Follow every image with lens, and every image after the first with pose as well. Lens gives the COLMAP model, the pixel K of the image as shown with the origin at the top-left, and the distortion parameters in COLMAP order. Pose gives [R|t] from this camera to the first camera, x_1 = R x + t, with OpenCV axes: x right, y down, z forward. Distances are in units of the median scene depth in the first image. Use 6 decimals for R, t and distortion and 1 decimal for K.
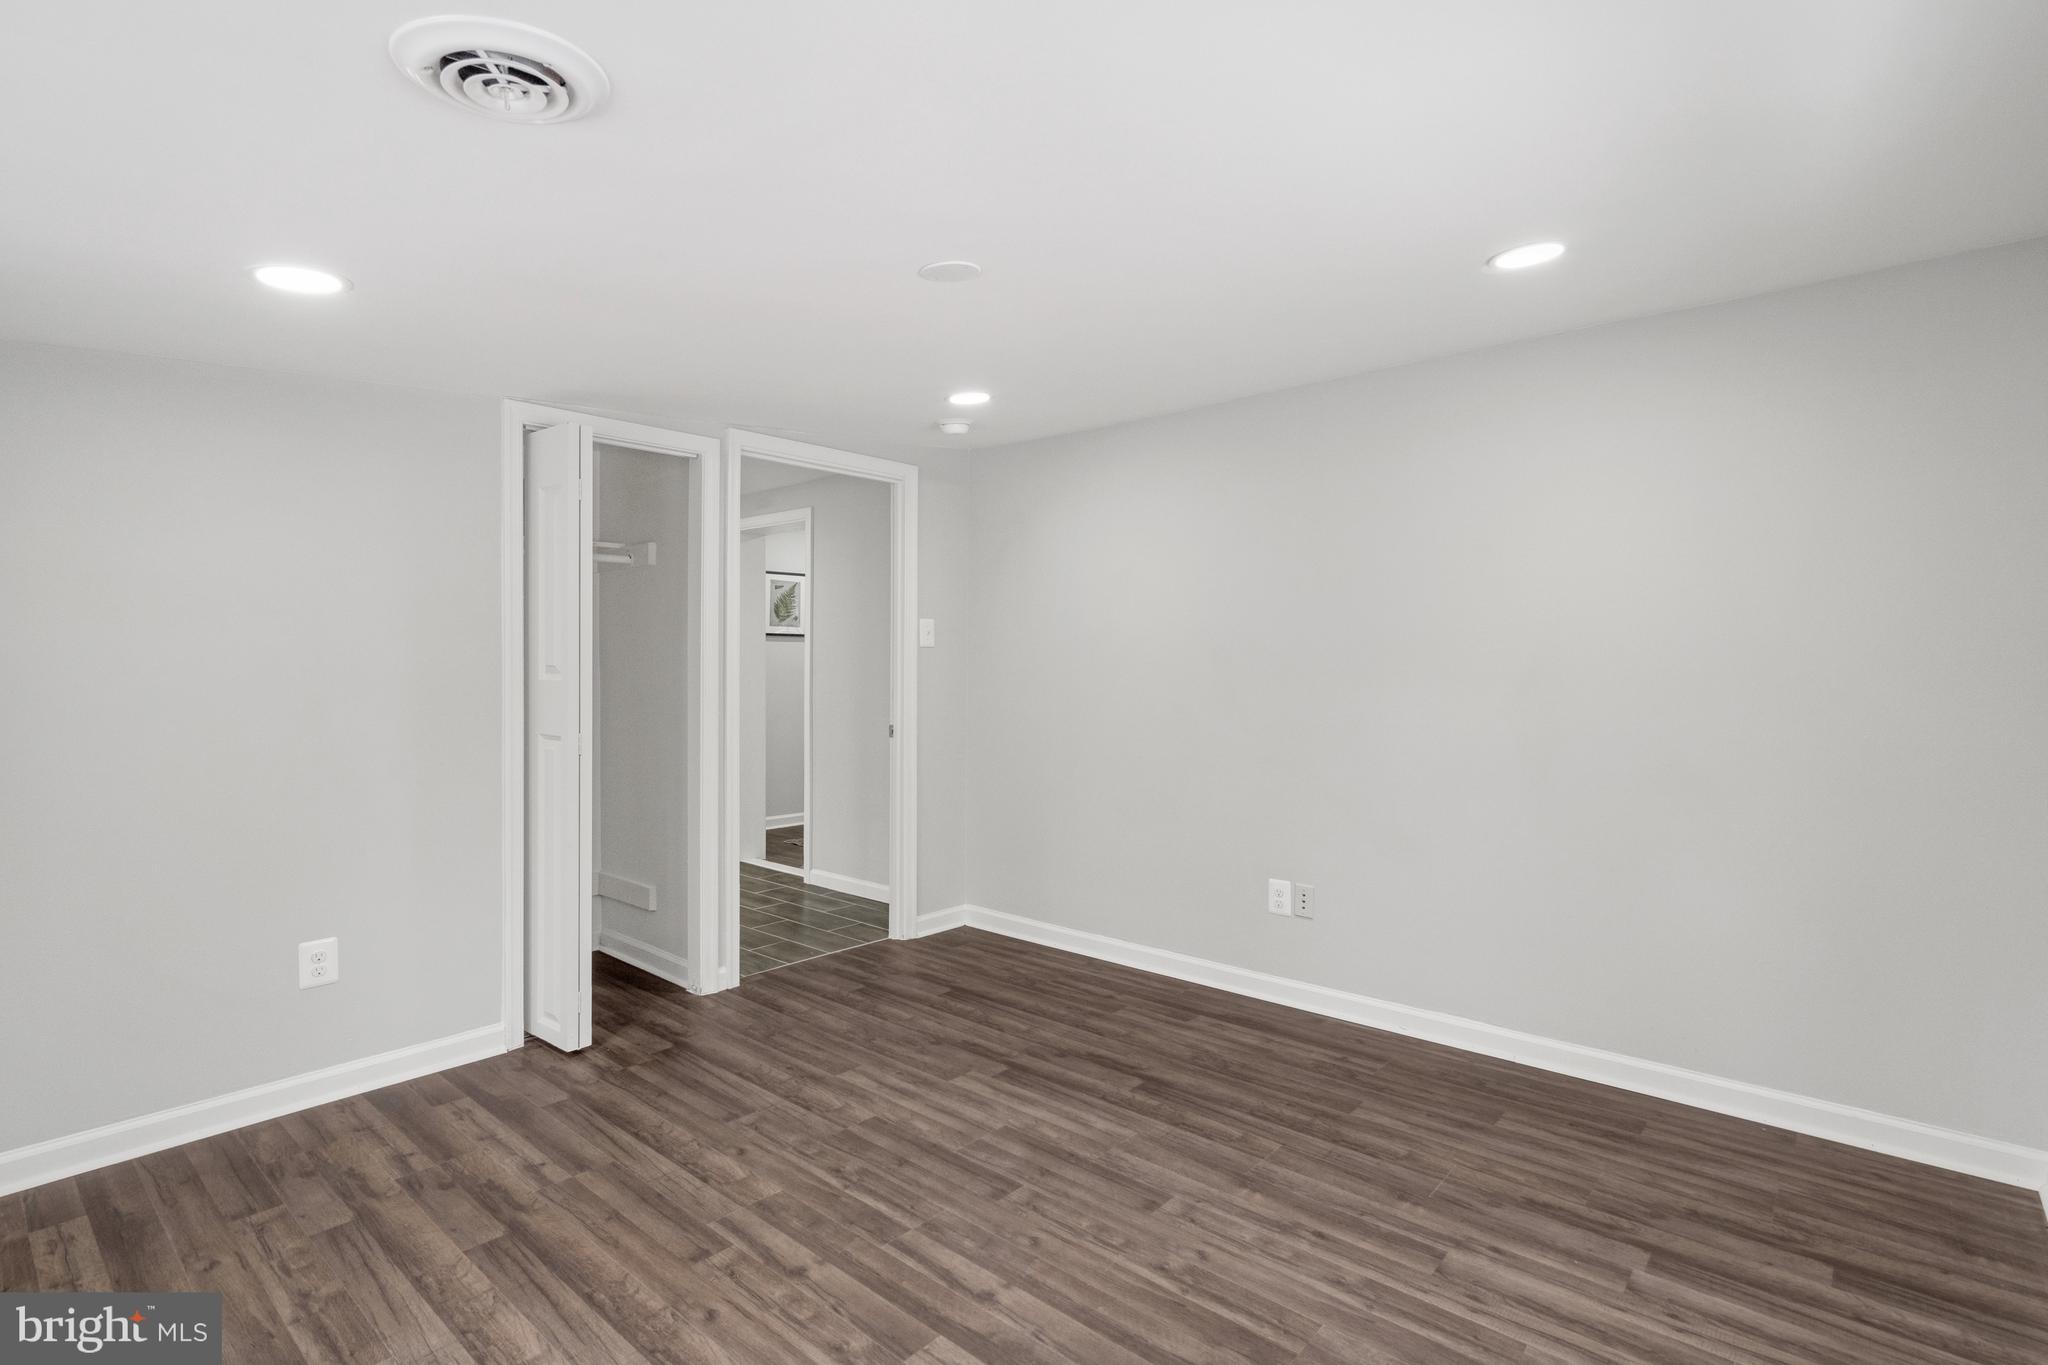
lens RADIAL K [[982.7, 0, 1011.4], [0, 982.7, 655.0], [0, 0, 1]] dist [-0.000273, 0.000283]
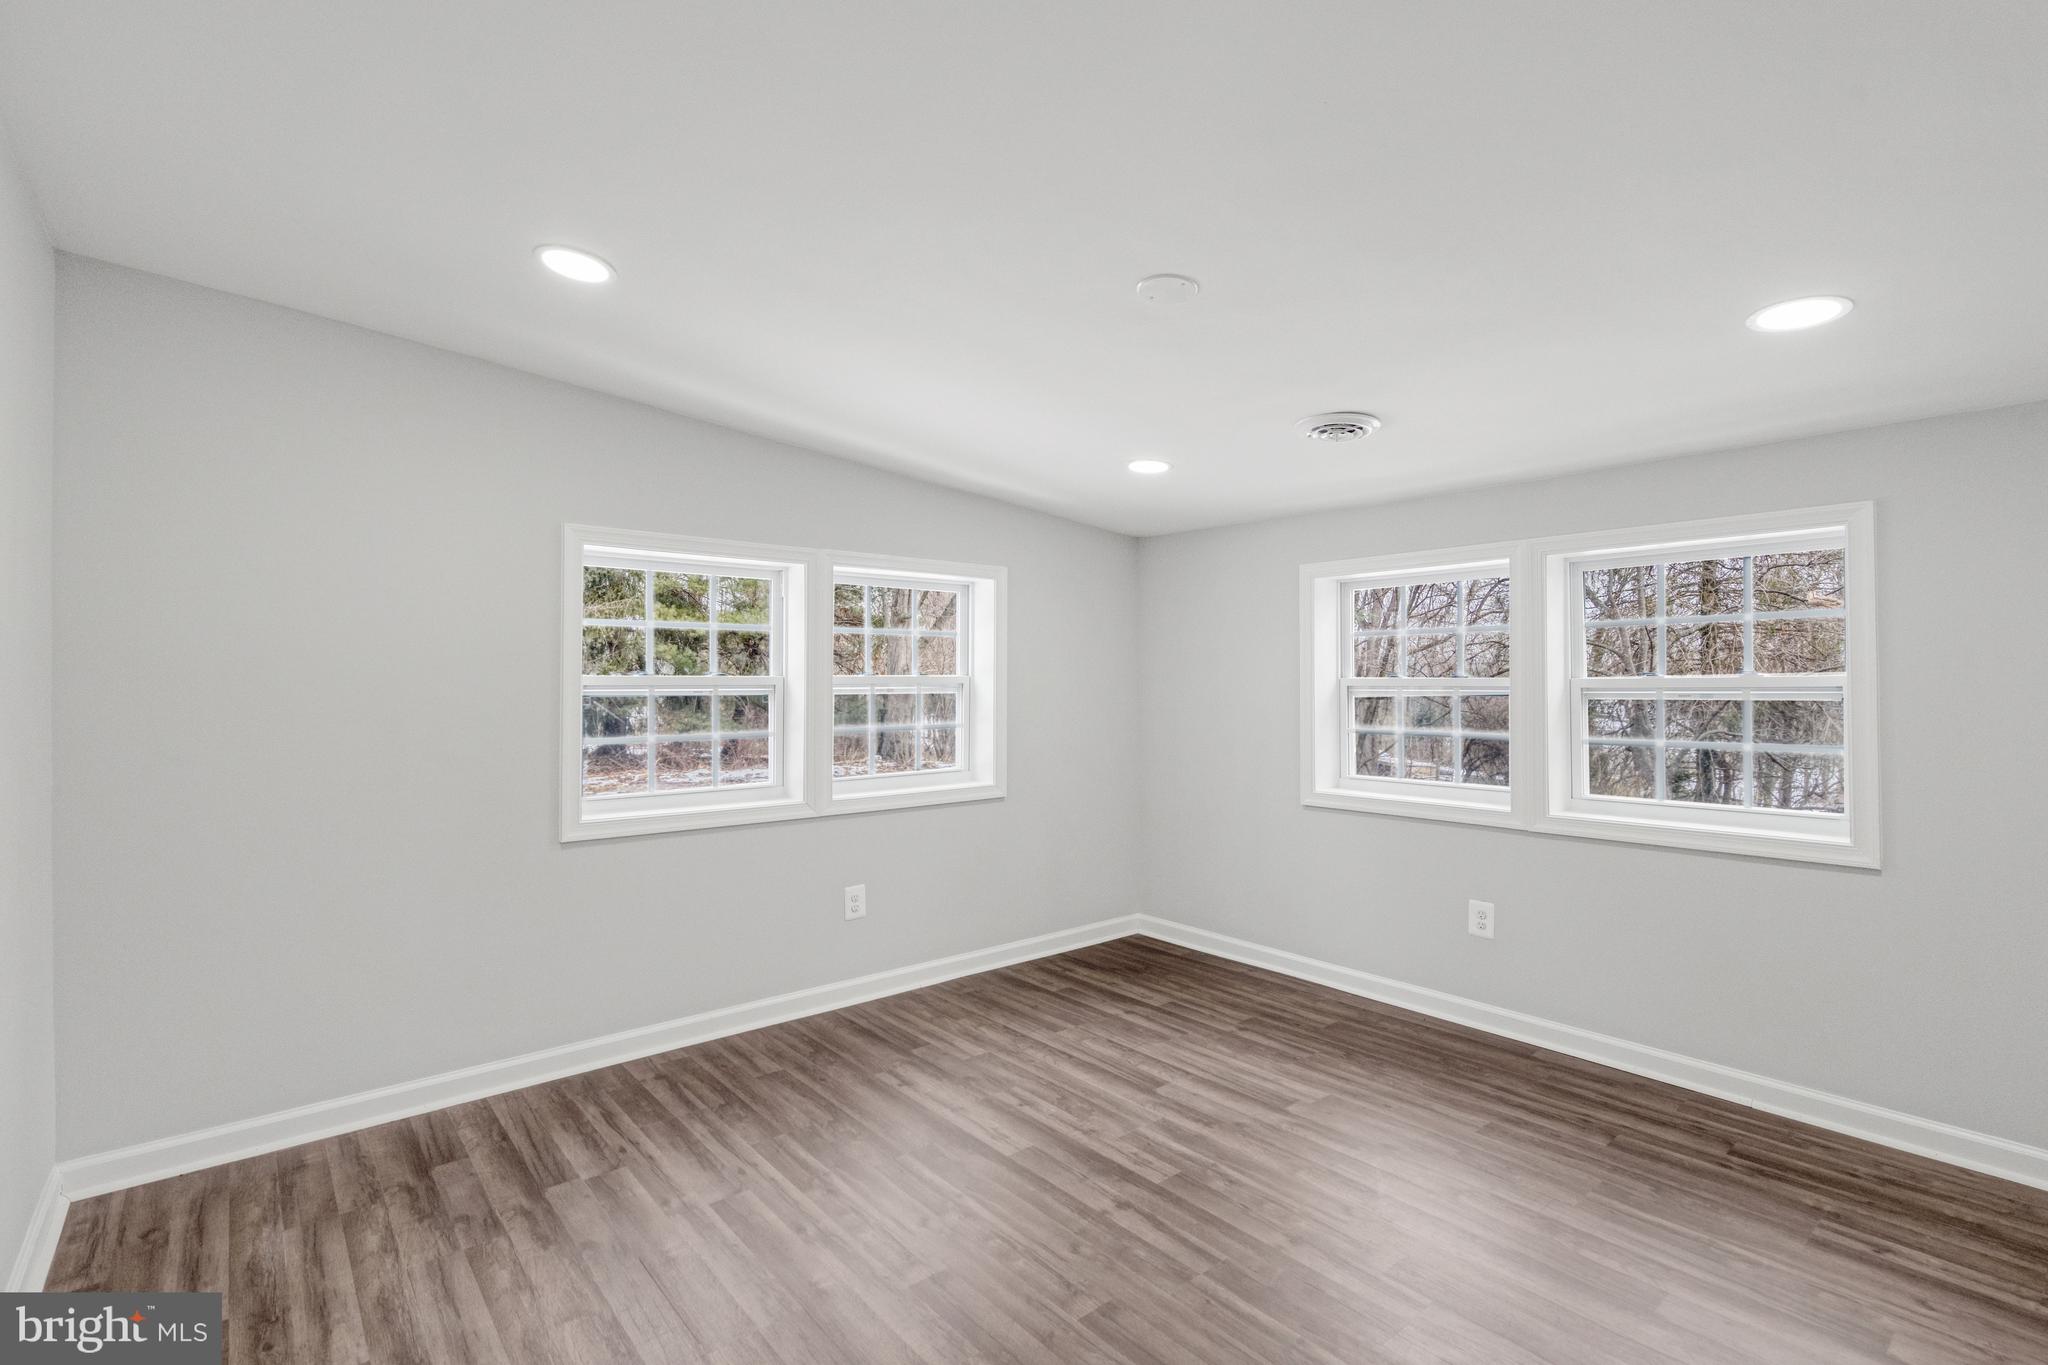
lens RADIAL K [[929.8, 0, 1022.6], [0, 929.8, 662.8], [0, 0, 1]] dist [-0.005912, 0.000442]
pose [[-0.991437, -0.000179, 0.130587, -0.041582], [-0.003702, 0.999636, -0.026739, 0.014866], [-0.130535, -0.026994, -0.991076, 1.728502]]
